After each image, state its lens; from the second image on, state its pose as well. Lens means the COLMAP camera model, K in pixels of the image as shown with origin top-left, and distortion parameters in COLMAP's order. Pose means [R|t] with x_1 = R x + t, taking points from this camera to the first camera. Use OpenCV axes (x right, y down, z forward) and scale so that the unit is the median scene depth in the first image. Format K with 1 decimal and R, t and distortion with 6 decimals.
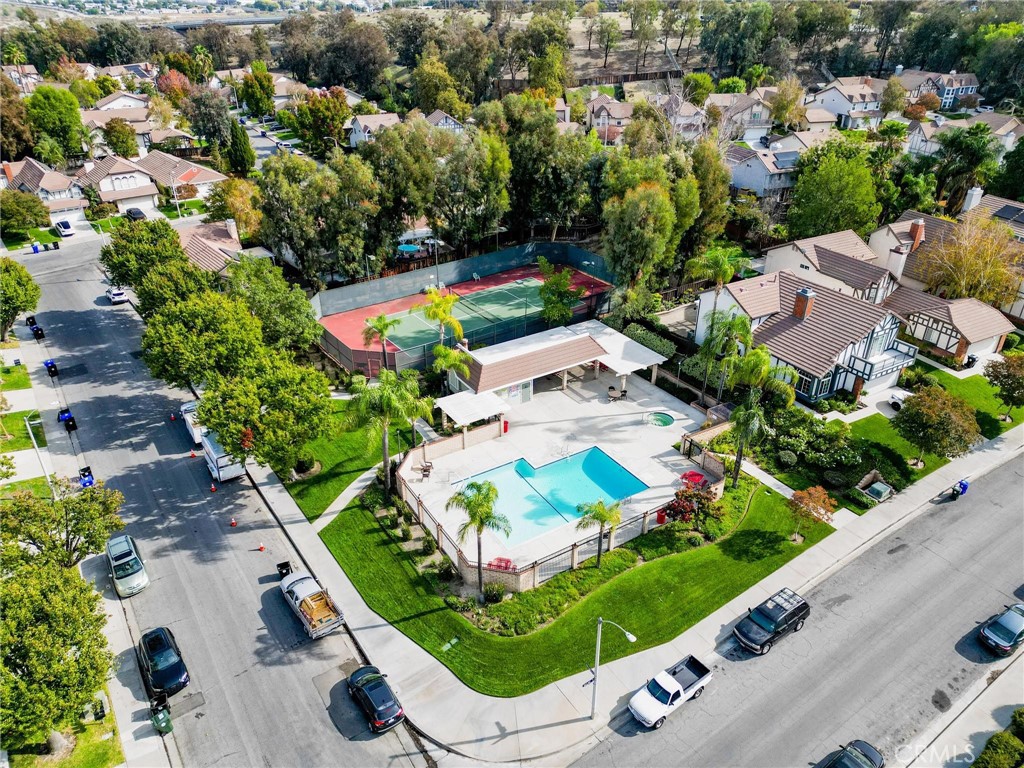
lens RADIAL K [[712.9, 0, 509.4], [0, 712.9, 387.5], [0, 0, 1]] dist [0.078046, -0.075263]
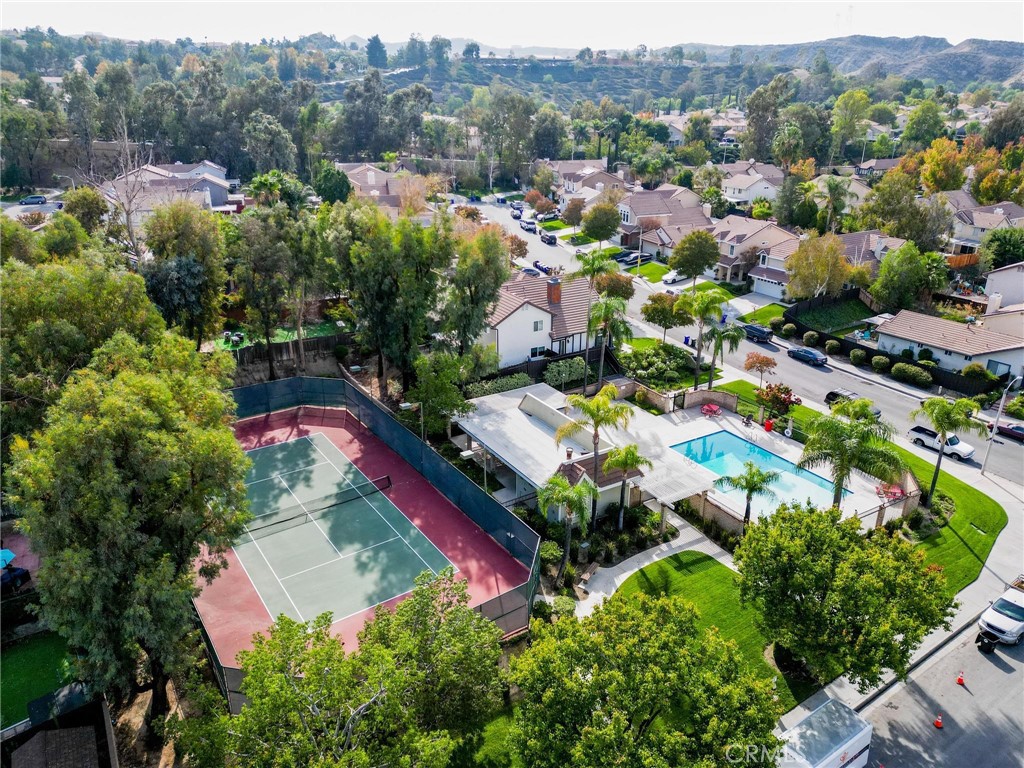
lens RADIAL K [[712.9, 0, 509.4], [0, 712.9, 387.5], [0, 0, 1]] dist [0.078046, -0.075263]
pose [[0.020198, -0.360943, 0.932369, -0.865658], [0.493547, 0.814611, 0.304664, -0.436790], [-0.869484, 0.454015, 0.194596, 1.025942]]
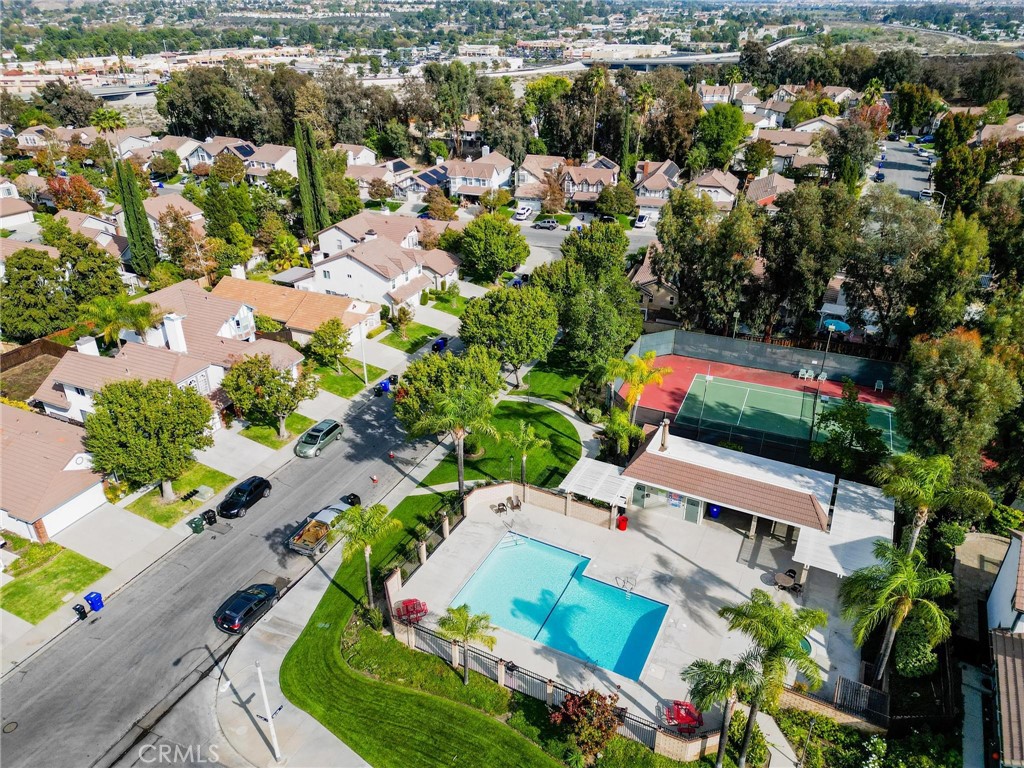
lens RADIAL K [[712.9, 0, 509.4], [0, 712.9, 387.5], [0, 0, 1]] dist [0.078046, -0.075263]
pose [[0.512227, 0.402591, -0.758646, 0.569419], [-0.422965, 0.887031, 0.185141, -0.214784], [0.747478, 0.226047, 0.624643, 0.348856]]
